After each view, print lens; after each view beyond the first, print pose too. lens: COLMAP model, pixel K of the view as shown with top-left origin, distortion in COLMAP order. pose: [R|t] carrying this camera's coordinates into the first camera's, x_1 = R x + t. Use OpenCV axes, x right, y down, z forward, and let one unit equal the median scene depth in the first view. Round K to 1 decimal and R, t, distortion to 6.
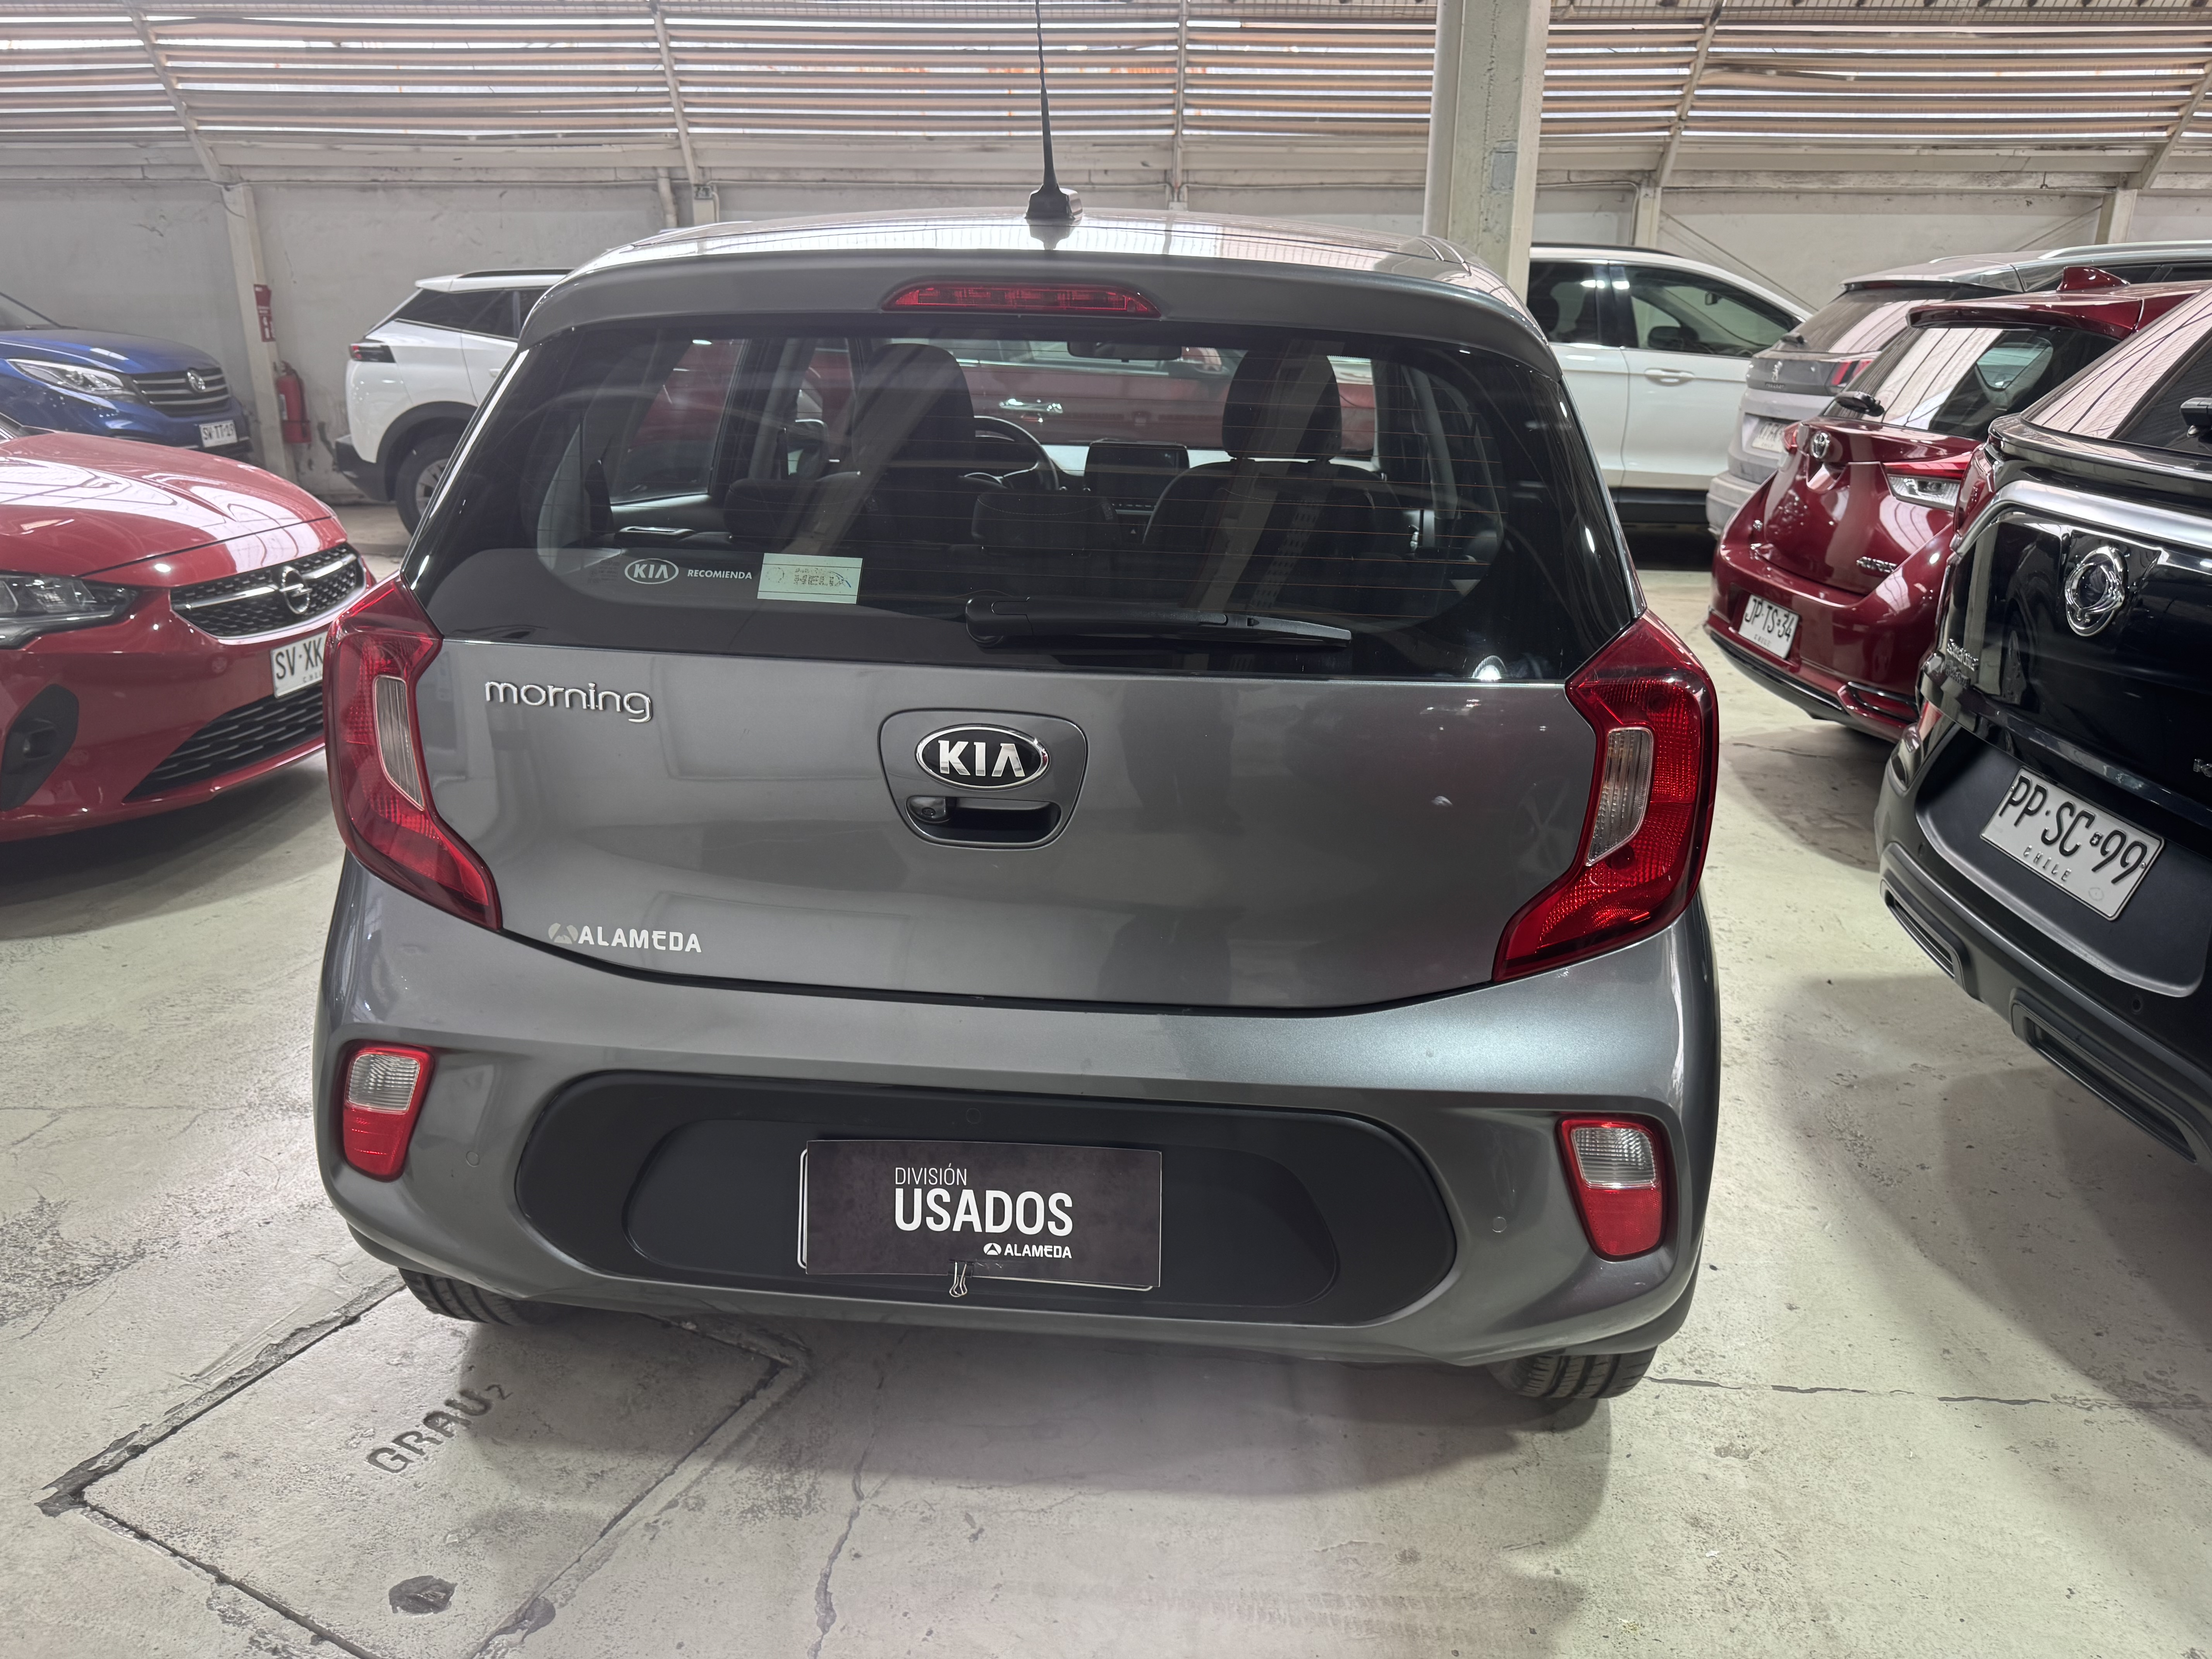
lens RADIAL K [[1536.6, 0, 1113.6], [0, 1536.6, 819.8], [0, 0, 1]] dist [0.006506, -0.008020]
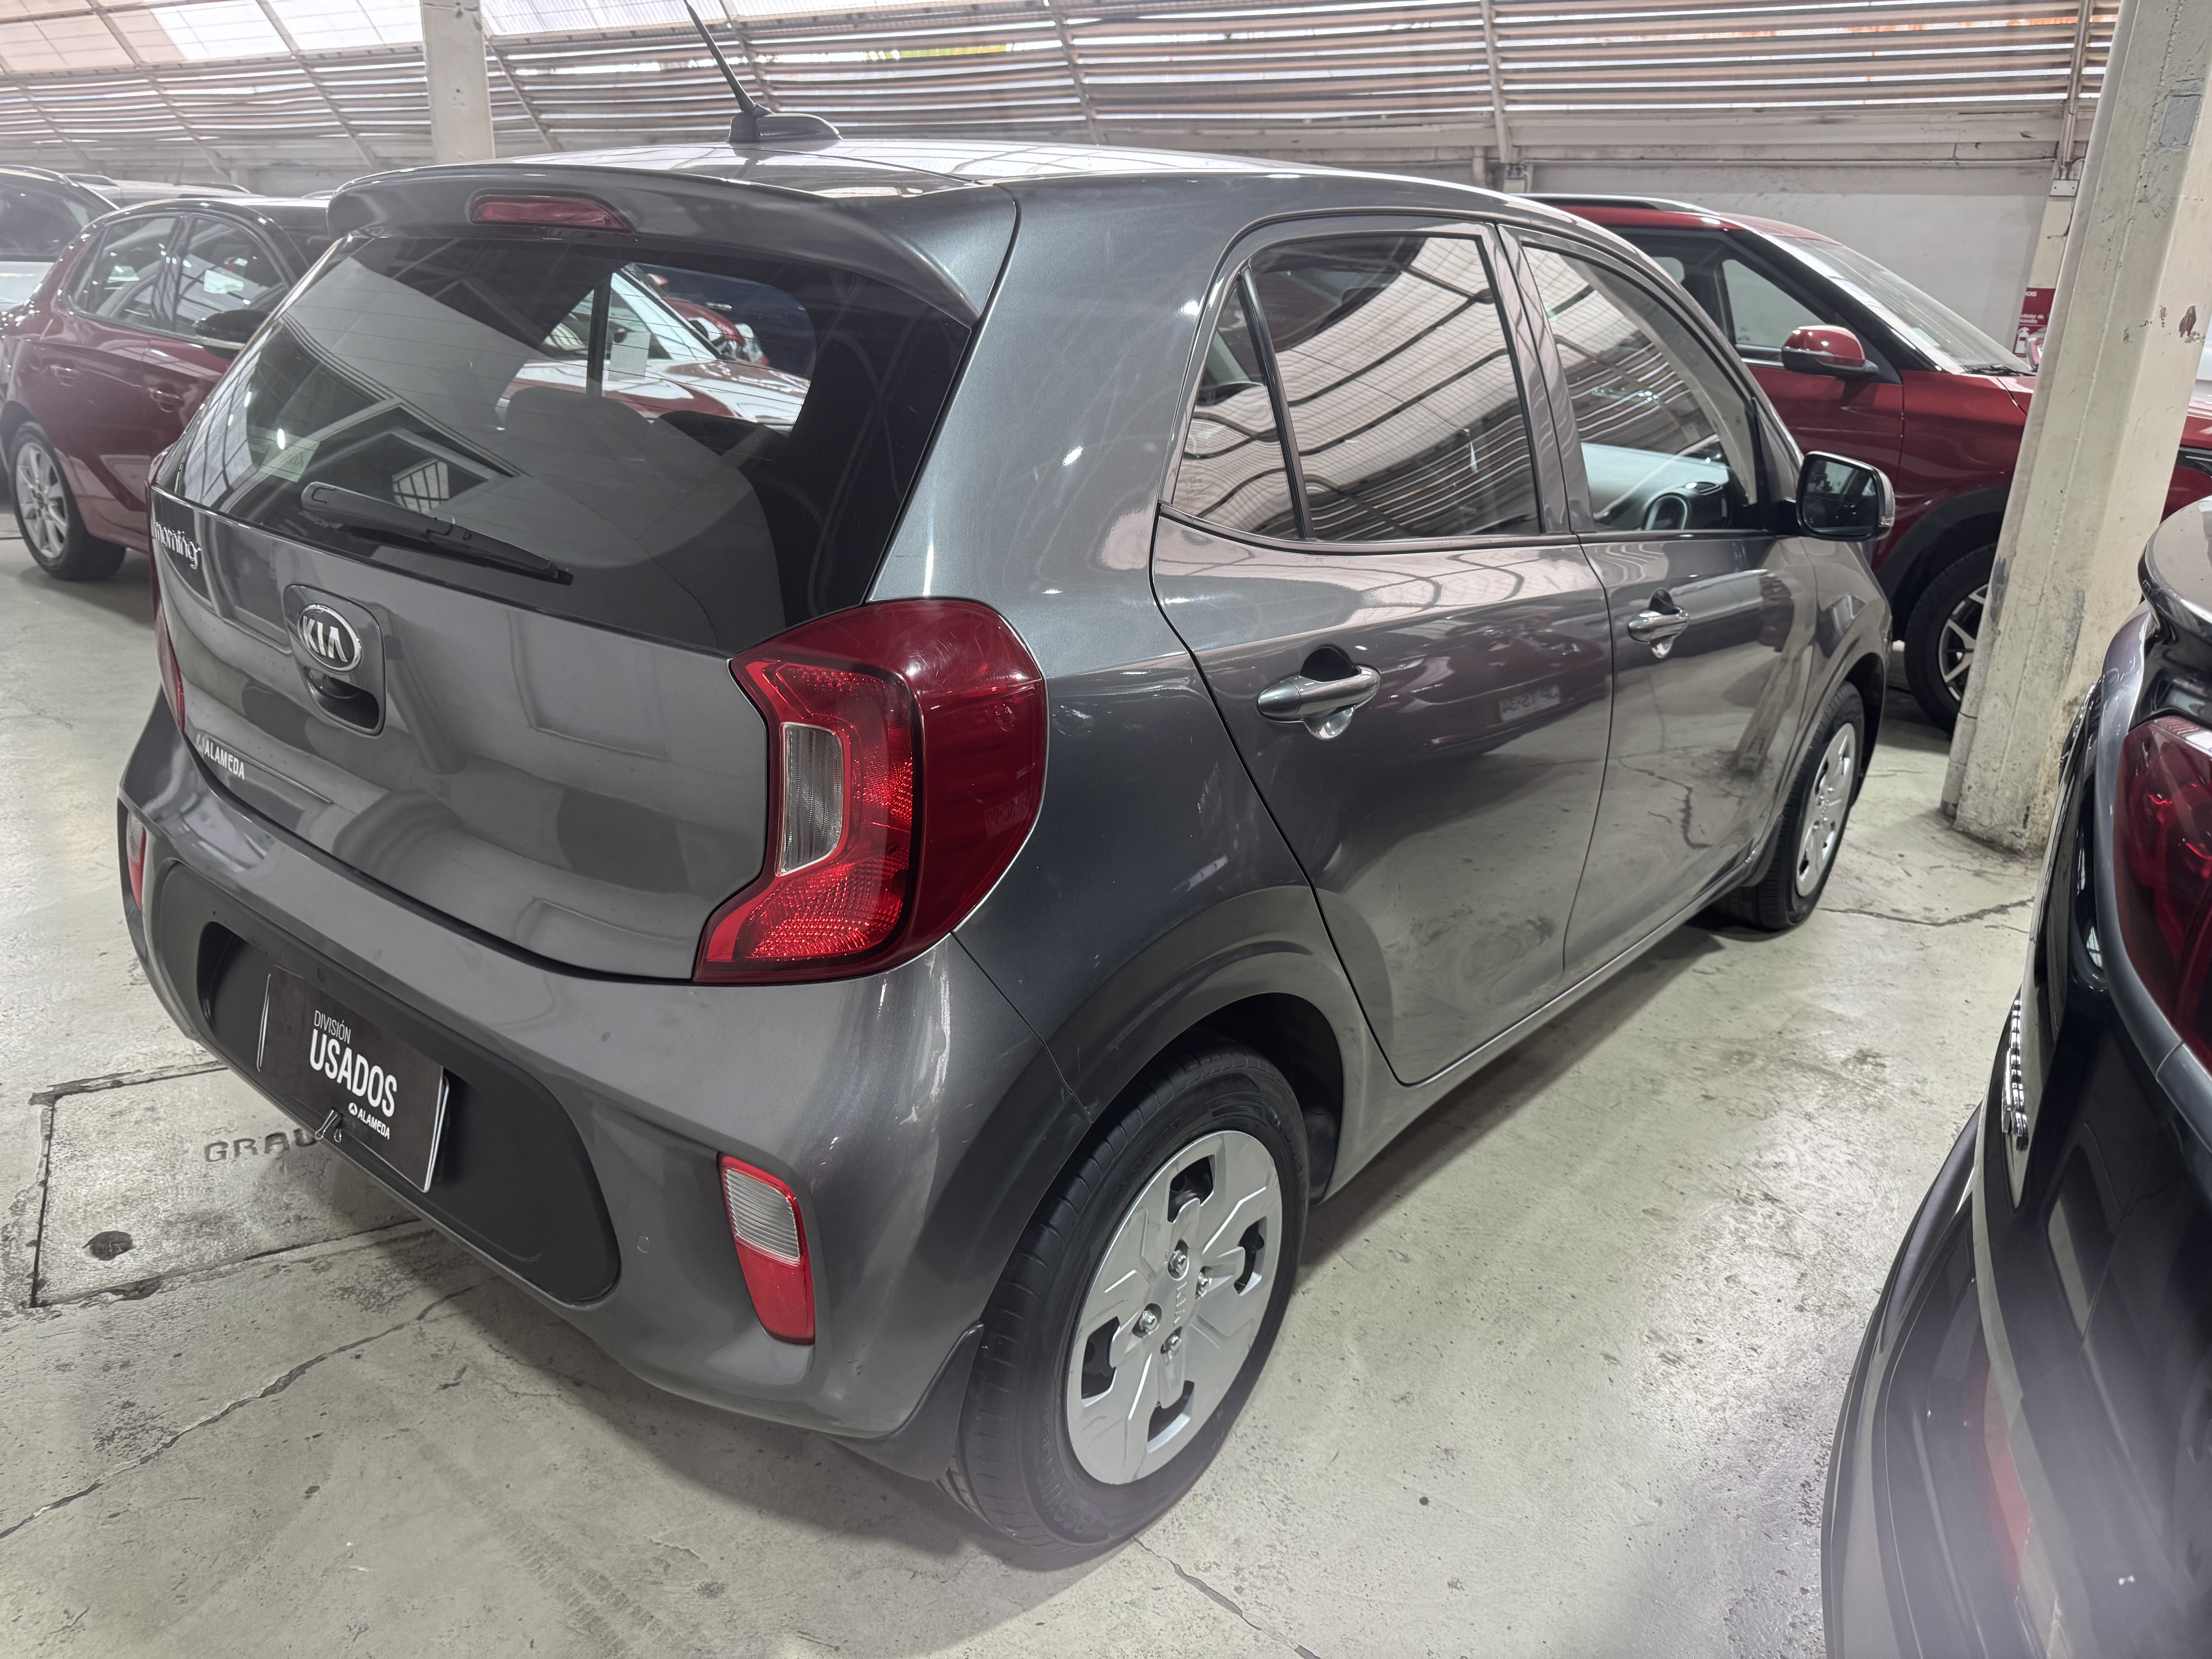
lens RADIAL K [[1536.6, 0, 1109.4], [0, 1536.6, 838.5], [0, 0, 1]] dist [0.006506, -0.008020]
pose [[0.832929, 0.216360, -0.509330, 0.114866], [-0.207916, 0.975321, 0.074296, -0.012396], [0.512835, 0.044014, 0.857358, 0.045624]]
